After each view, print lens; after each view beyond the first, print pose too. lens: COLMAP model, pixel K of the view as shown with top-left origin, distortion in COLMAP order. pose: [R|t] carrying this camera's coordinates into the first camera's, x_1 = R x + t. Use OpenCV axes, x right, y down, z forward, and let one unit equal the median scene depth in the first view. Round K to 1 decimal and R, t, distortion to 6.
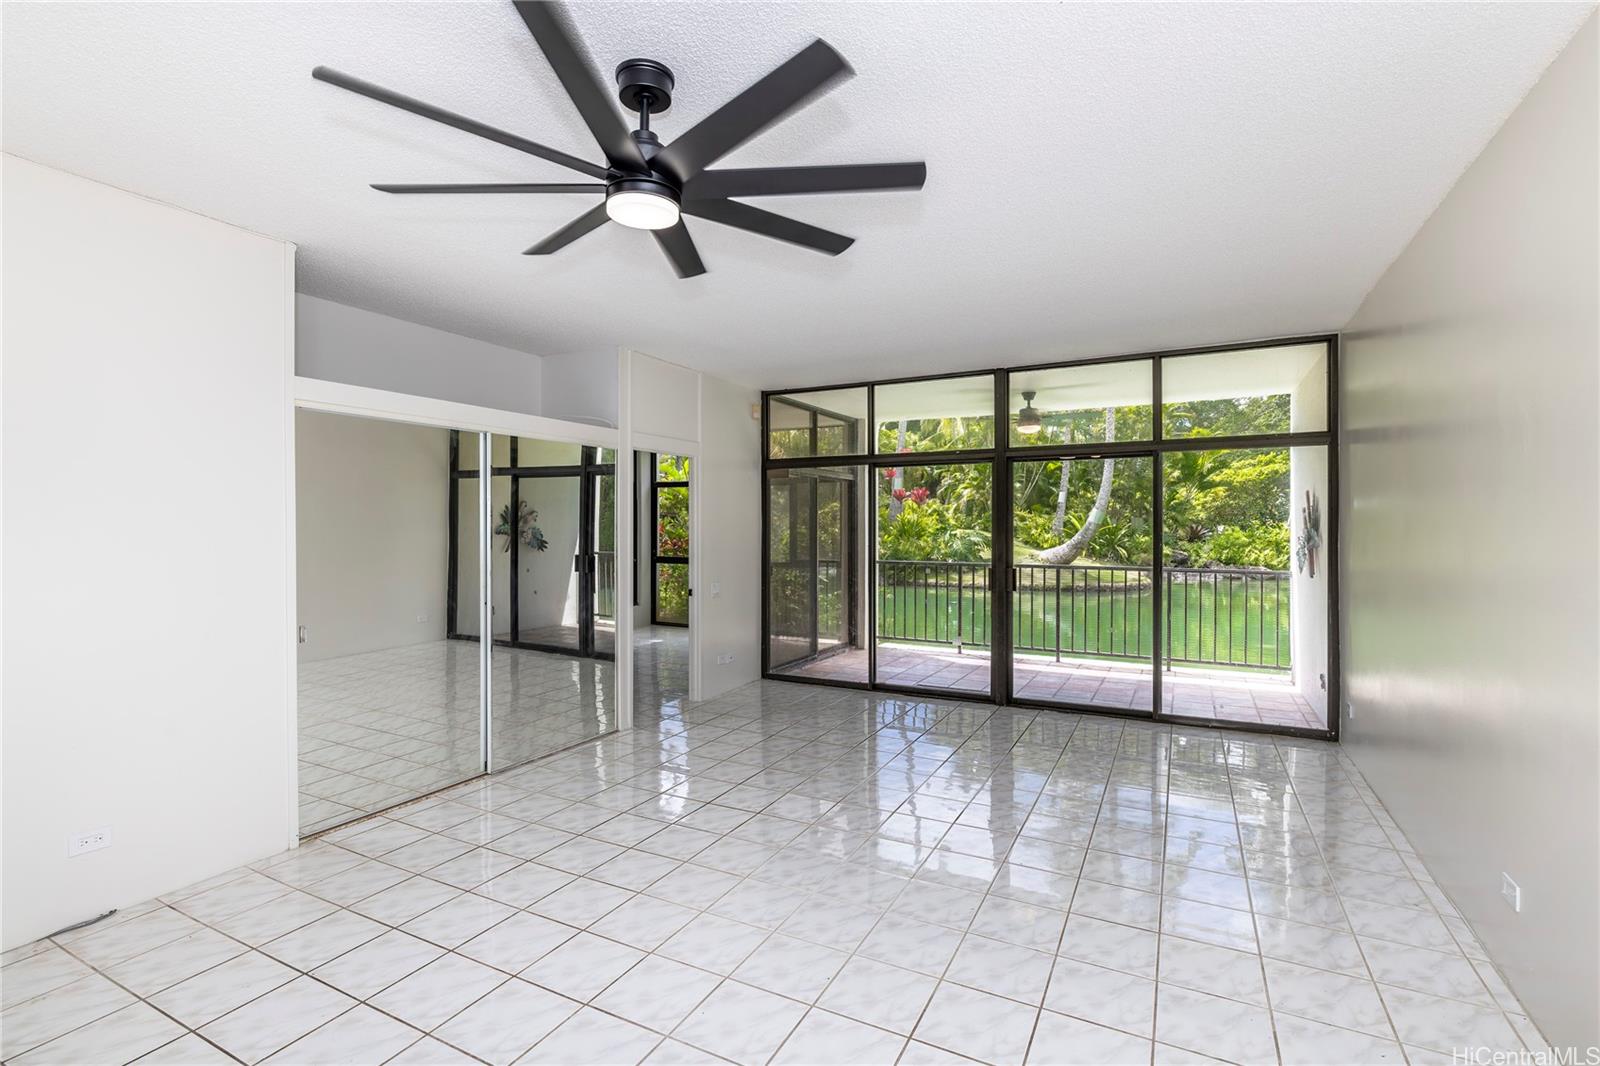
lens RADIAL K [[750.9, 0, 800.0], [0, 750.9, 533.0], [0, 0, 1]] dist [-0.001762, -0.000069]
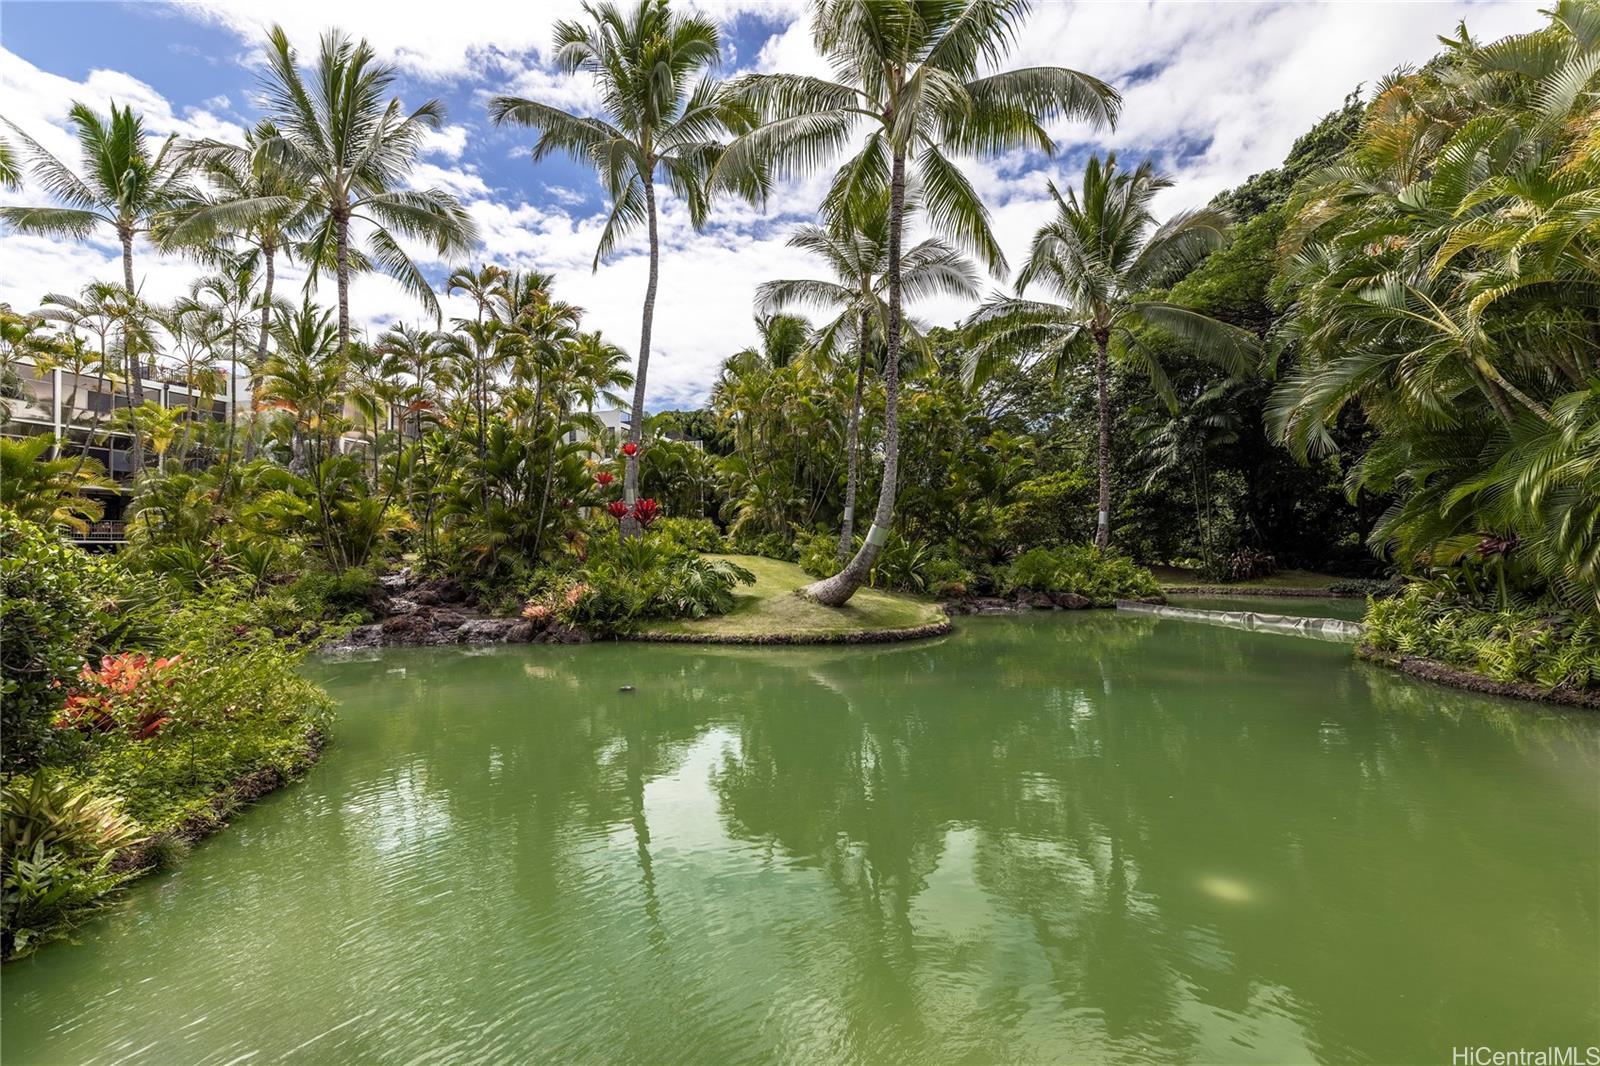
lens RADIAL K [[677.4, 0, 800.0], [0, 677.4, 533.0], [0, 0, 1]] dist [-0.001095, -0.000282]
pose [[0.978275, -0.014409, 0.206811, 0.148895], [0.021596, 0.999237, -0.032538, -0.004235], [-0.206184, 0.036298, 0.977840, 0.297817]]
